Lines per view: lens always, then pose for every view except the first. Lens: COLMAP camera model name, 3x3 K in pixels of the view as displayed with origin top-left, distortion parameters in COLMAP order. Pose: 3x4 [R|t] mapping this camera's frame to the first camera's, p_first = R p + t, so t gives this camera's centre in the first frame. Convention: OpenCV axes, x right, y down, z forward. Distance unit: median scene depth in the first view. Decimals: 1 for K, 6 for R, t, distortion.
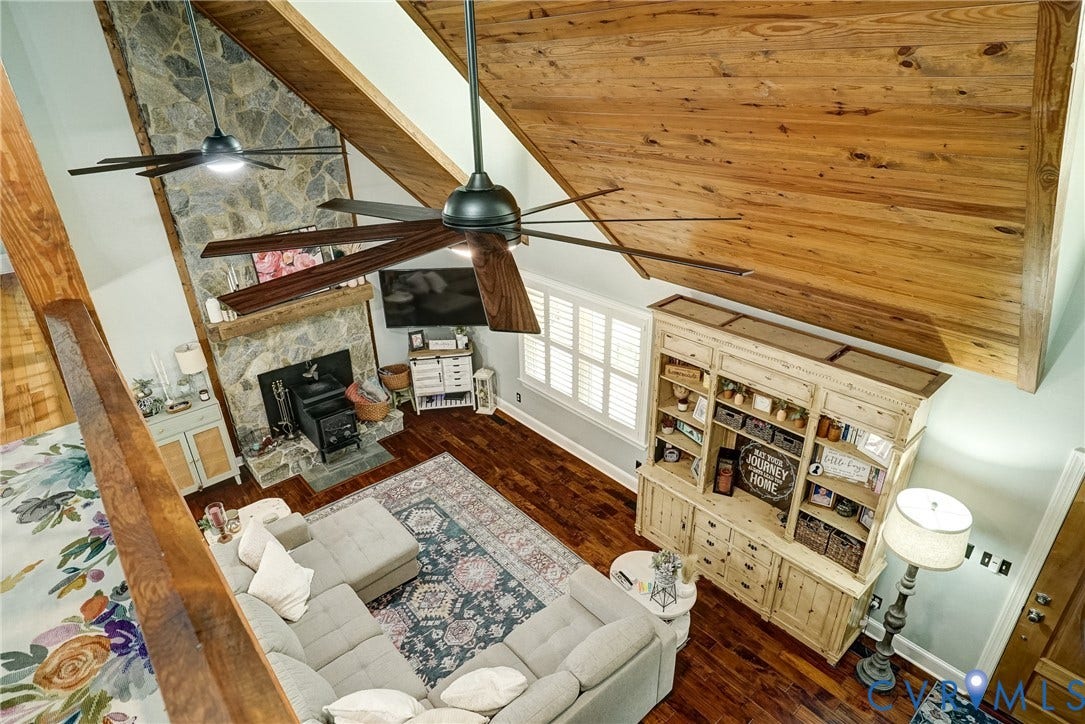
lens RADIAL K [[609.6, 0, 538.4], [0, 609.6, 349.9], [0, 0, 1]] dist [-0.029256, 0.024291]
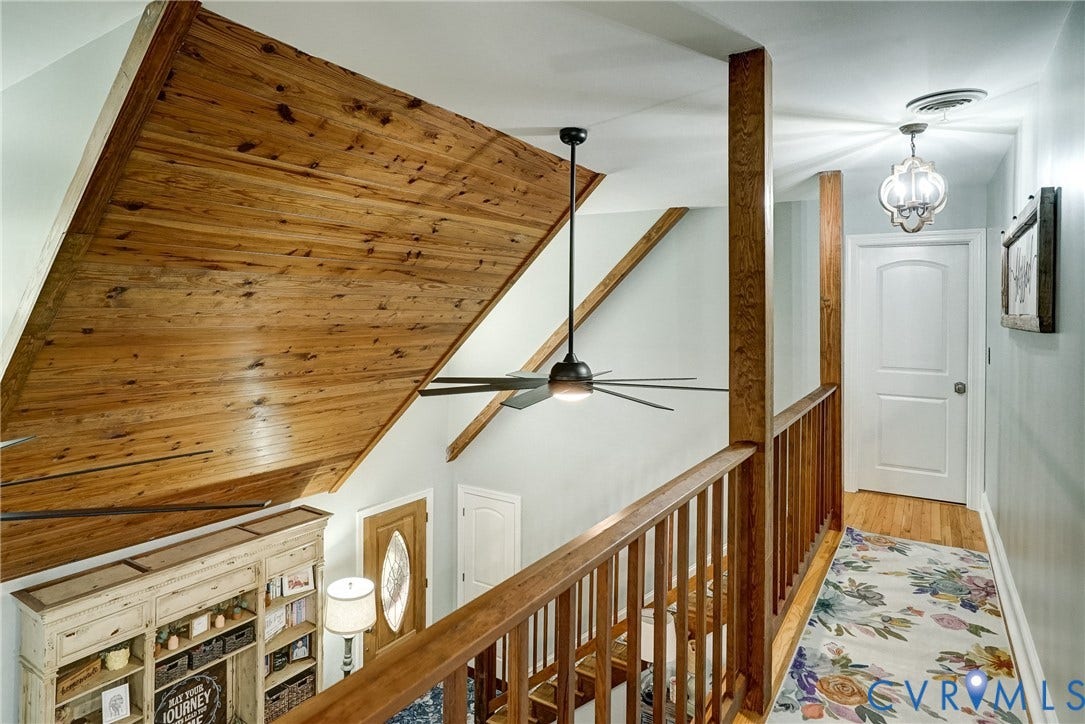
lens RADIAL K [[609.6, 0, 522.3], [0, 609.6, 316.7], [0, 0, 1]] dist [-0.029256, 0.024291]
pose [[-0.265245, 0.029564, 0.963728, -0.595261], [0.420486, 0.903019, 0.088027, -0.188053], [-0.867662, 0.428583, -0.251952, 0.511101]]
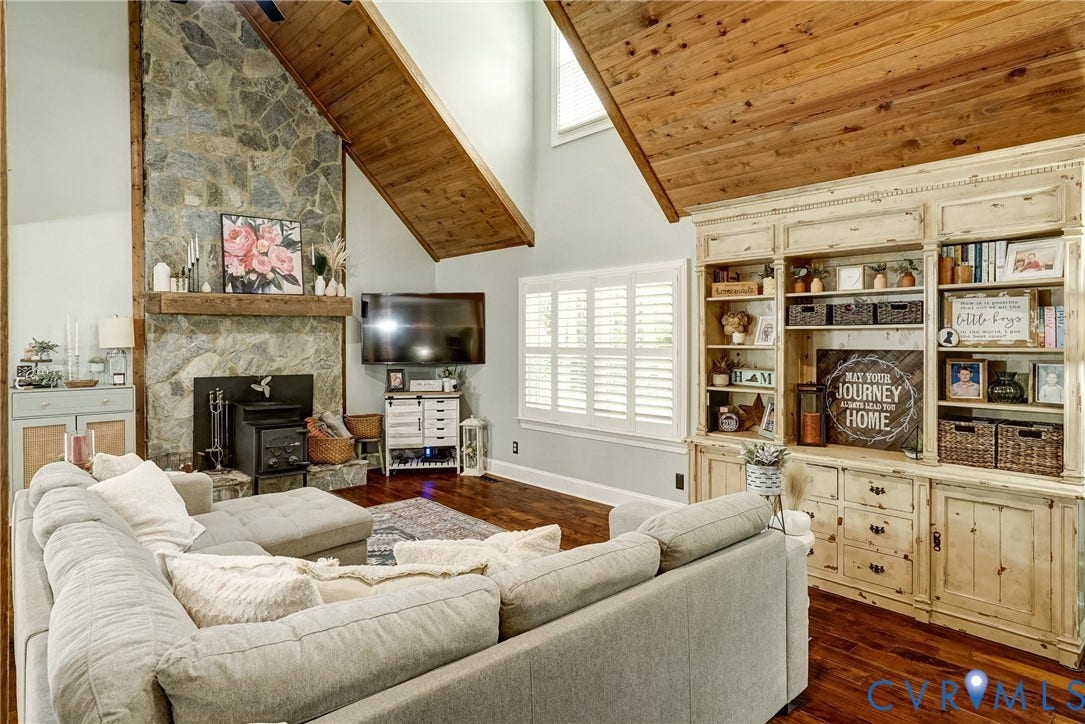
lens RADIAL K [[609.6, 0, 533.5], [0, 609.6, 339.2], [0, 0, 1]] dist [-0.029256, 0.024291]
pose [[0.999540, 0.022109, 0.020743, -0.040272], [-0.010893, 0.900442, -0.434839, 0.427021], [-0.028292, 0.434413, 0.900269, 0.305130]]
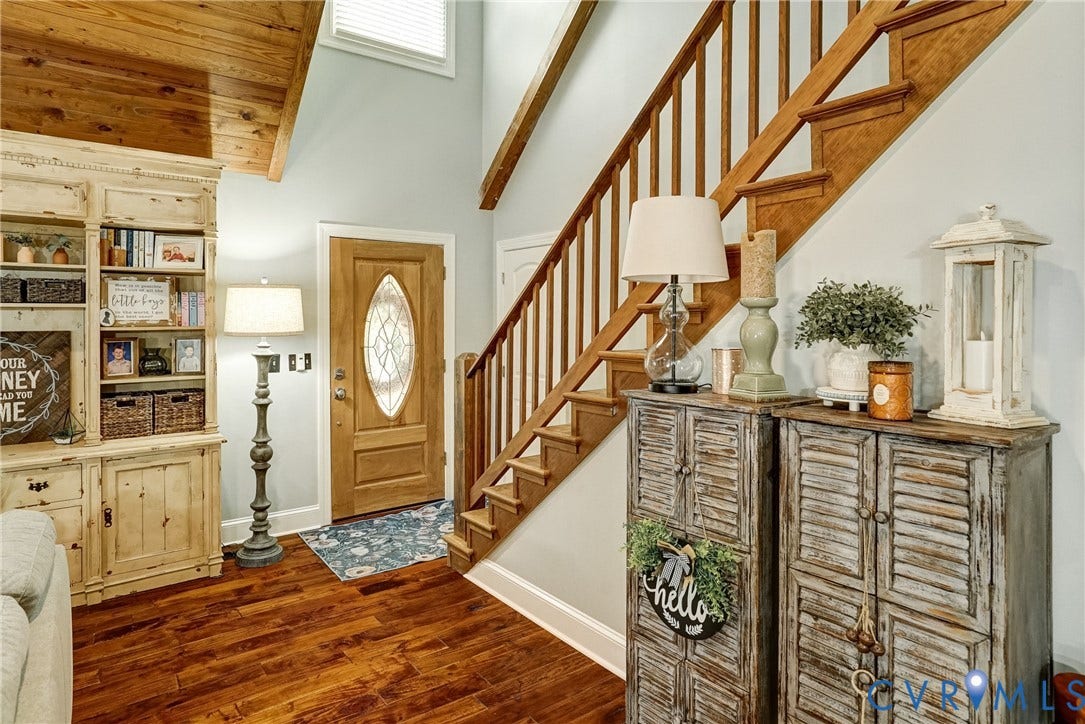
lens RADIAL K [[609.6, 0, 531.3], [0, 609.6, 320.3], [0, 0, 1]] dist [-0.029256, 0.024291]
pose [[0.062666, 0.020813, 0.997818, -0.201406], [0.434914, 0.899293, -0.046072, 0.379912], [-0.898289, 0.436852, 0.047303, 0.414710]]
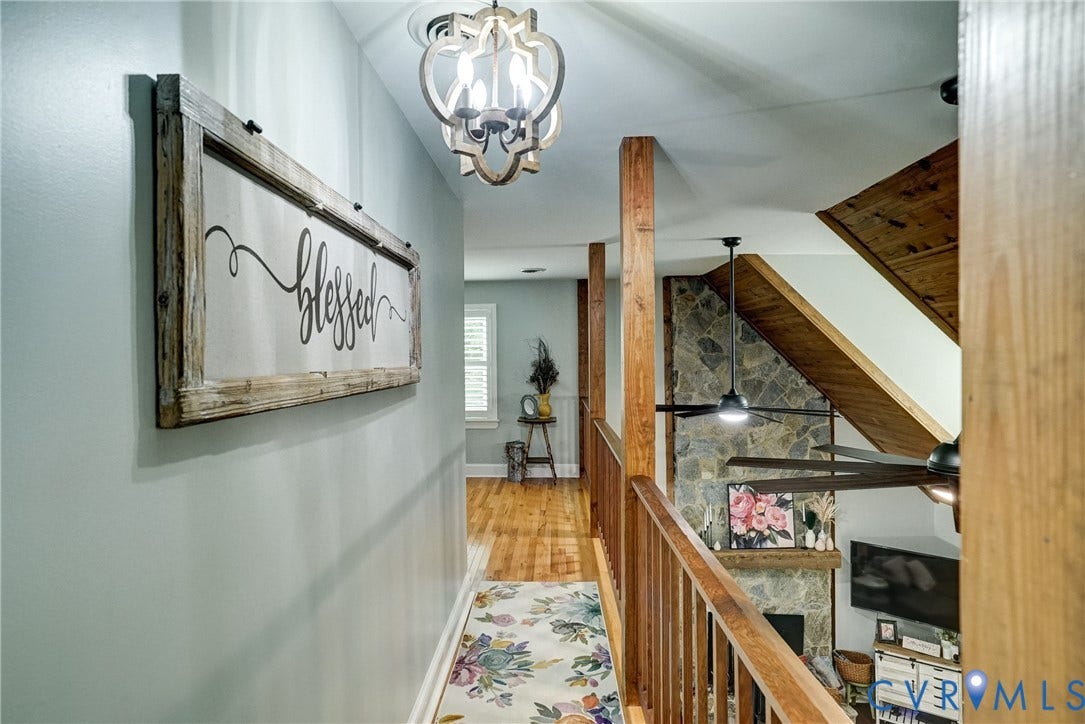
lens RADIAL K [[609.6, 0, 507.8], [0, 609.6, 356.9], [0, 0, 1]] dist [-0.029256, 0.024291]
pose [[0.708295, 0.022036, -0.705572, 0.029631], [-0.308313, 0.908798, -0.281120, 0.057340], [0.635028, 0.416653, 0.650491, -0.121114]]
